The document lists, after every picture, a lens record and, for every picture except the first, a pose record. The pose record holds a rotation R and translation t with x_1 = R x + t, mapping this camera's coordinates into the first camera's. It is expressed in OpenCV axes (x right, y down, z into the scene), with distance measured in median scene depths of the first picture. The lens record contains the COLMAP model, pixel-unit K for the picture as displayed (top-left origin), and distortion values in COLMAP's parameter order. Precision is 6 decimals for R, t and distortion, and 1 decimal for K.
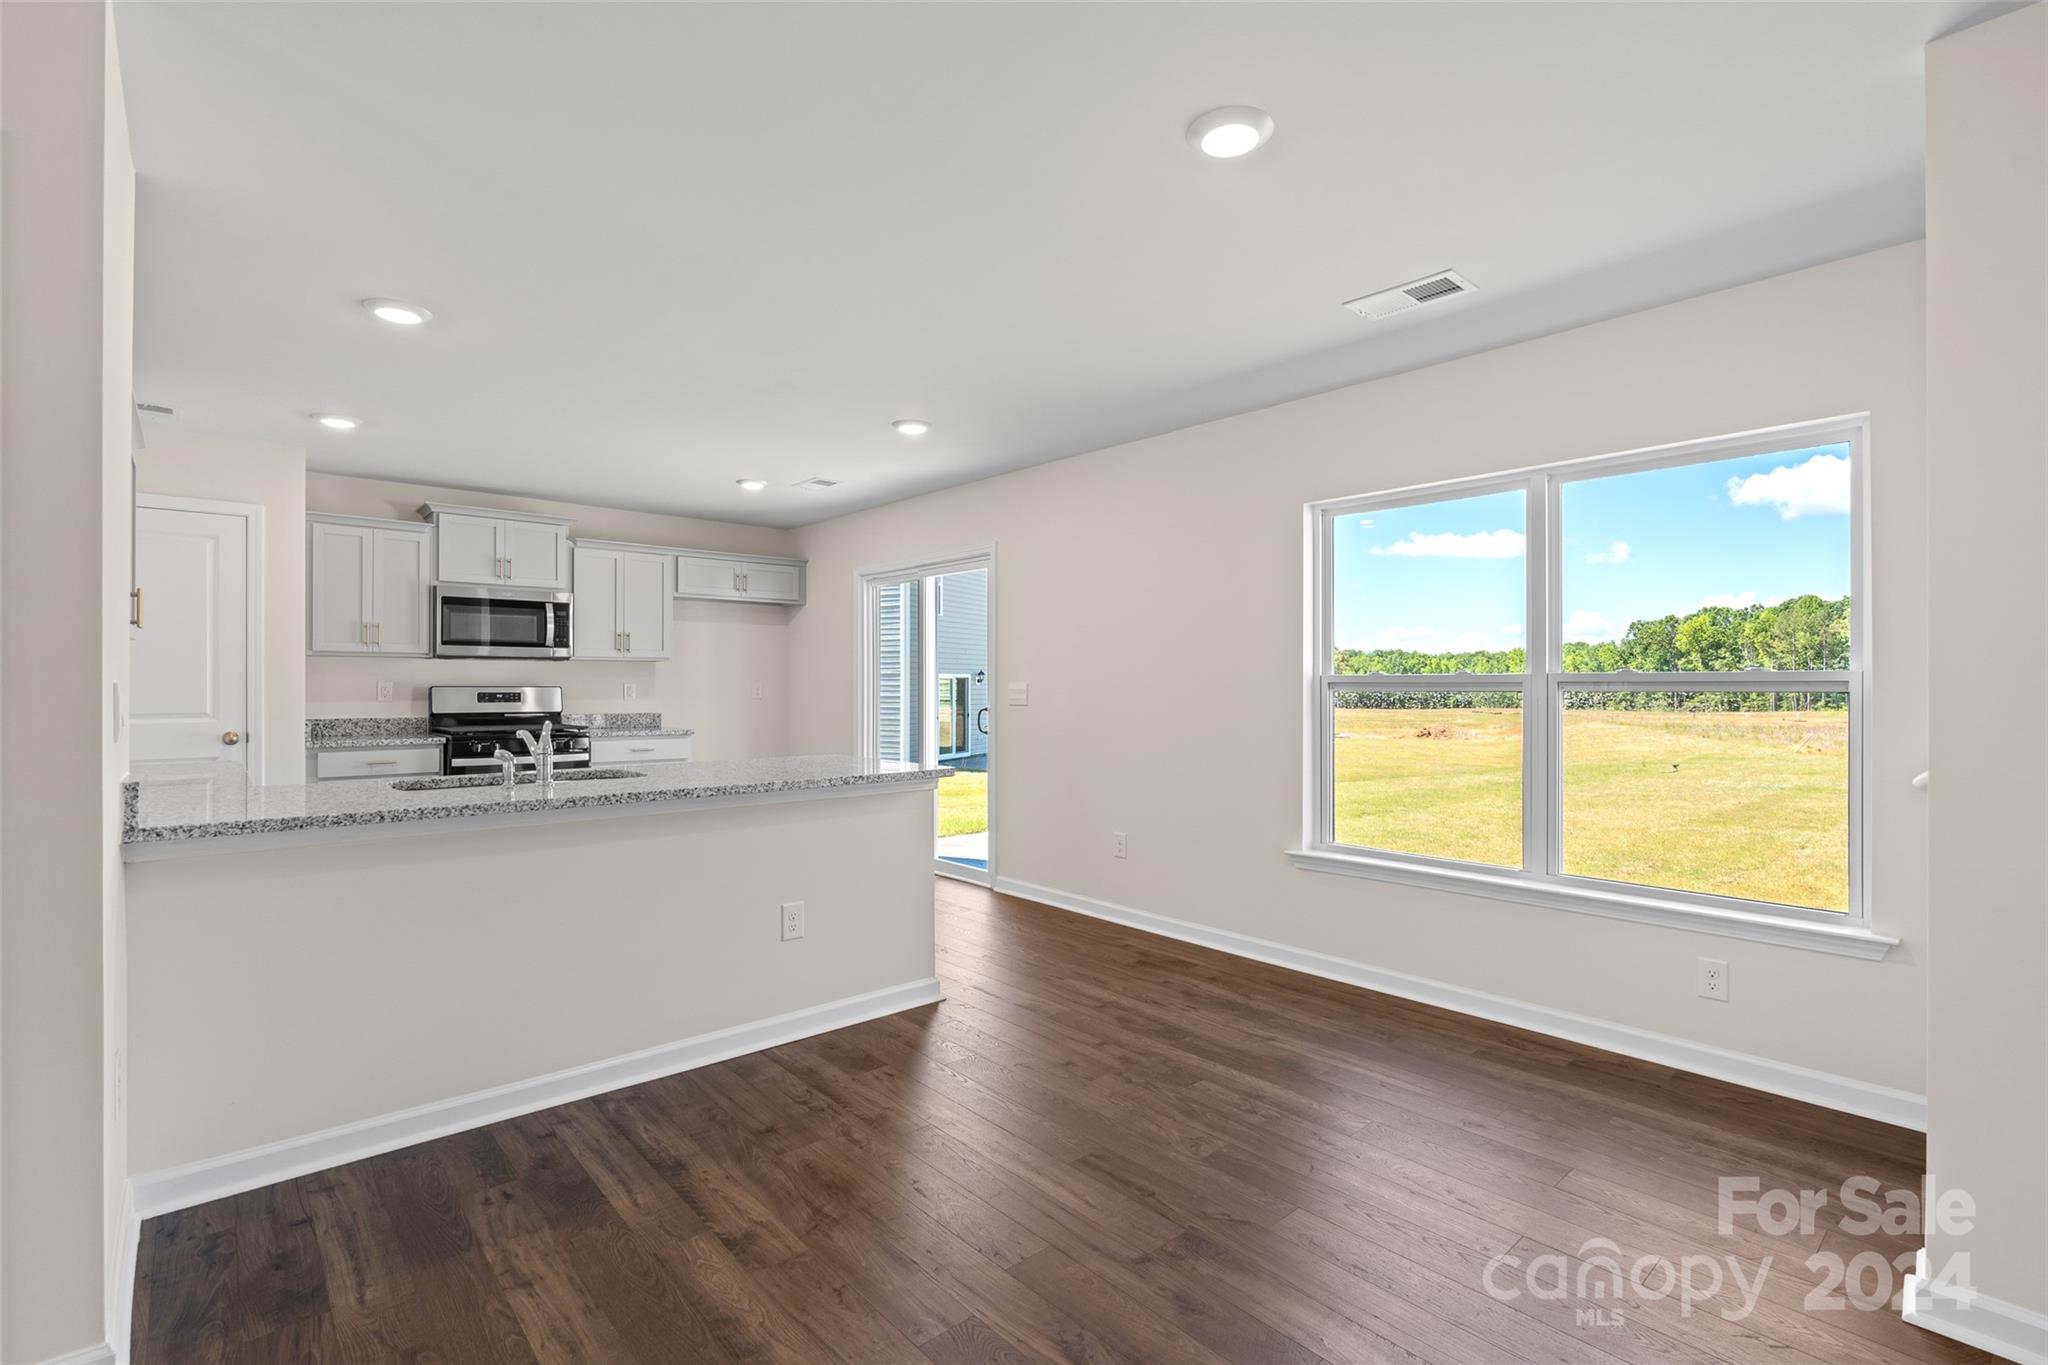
lens RADIAL K [[941.7, 0, 1020.4], [0, 941.7, 682.5], [0, 0, 1]] dist [-0.004982, 0.001154]
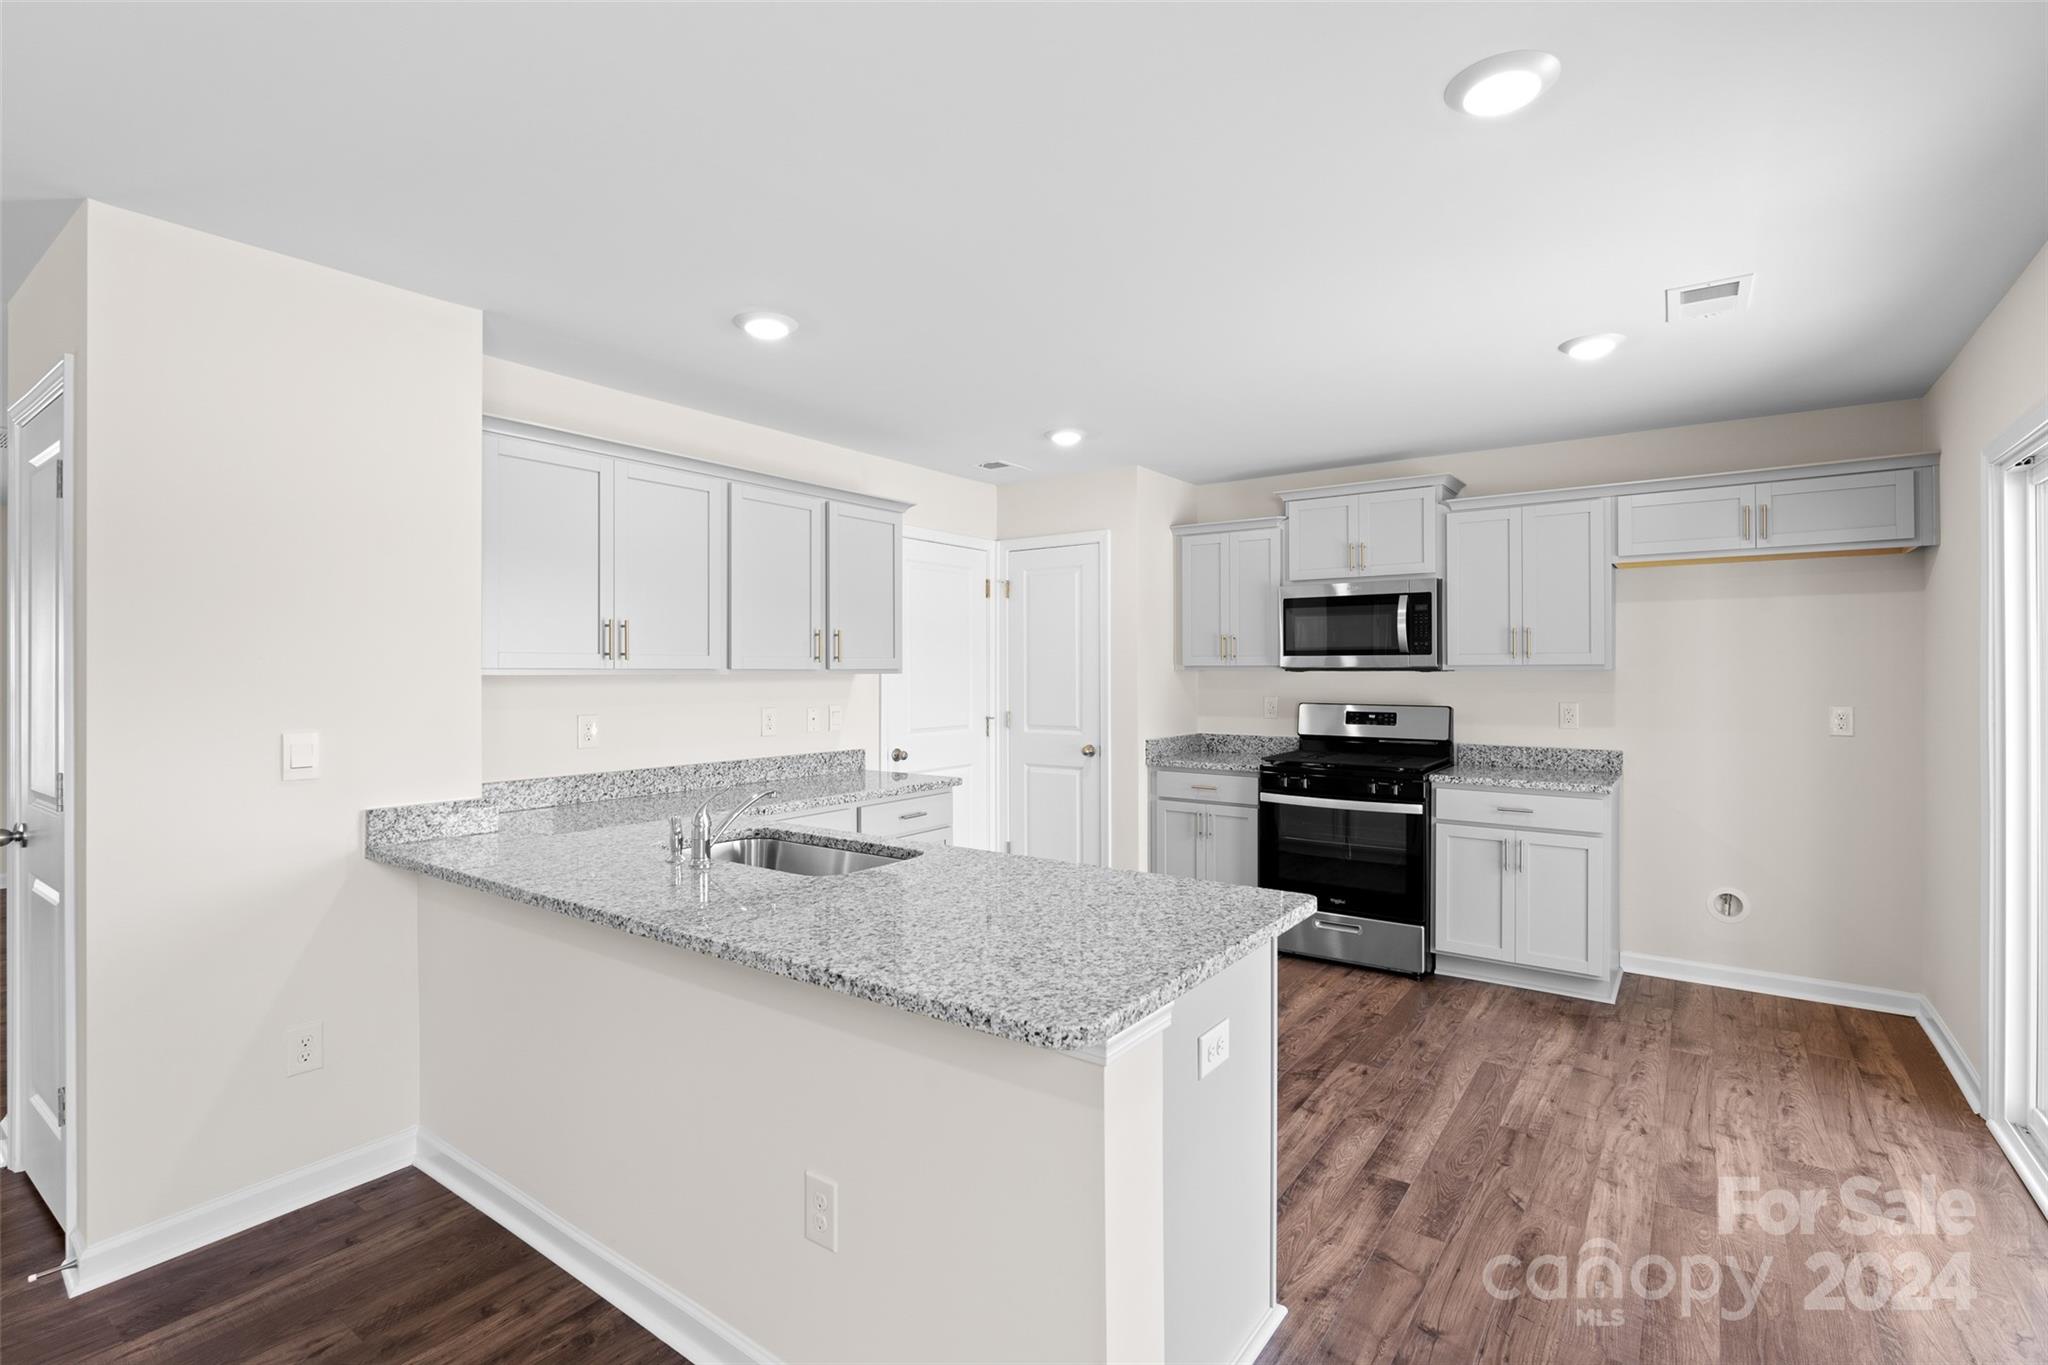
lens RADIAL K [[941.7, 0, 1022.6], [0, 941.7, 669.6], [0, 0, 1]] dist [-0.004982, 0.001154]
pose [[0.221796, -0.002641, -0.975090, 0.167455], [0.003919, 0.999991, -0.001817, -0.026485], [0.975085, -0.003419, 0.221804, 0.568228]]
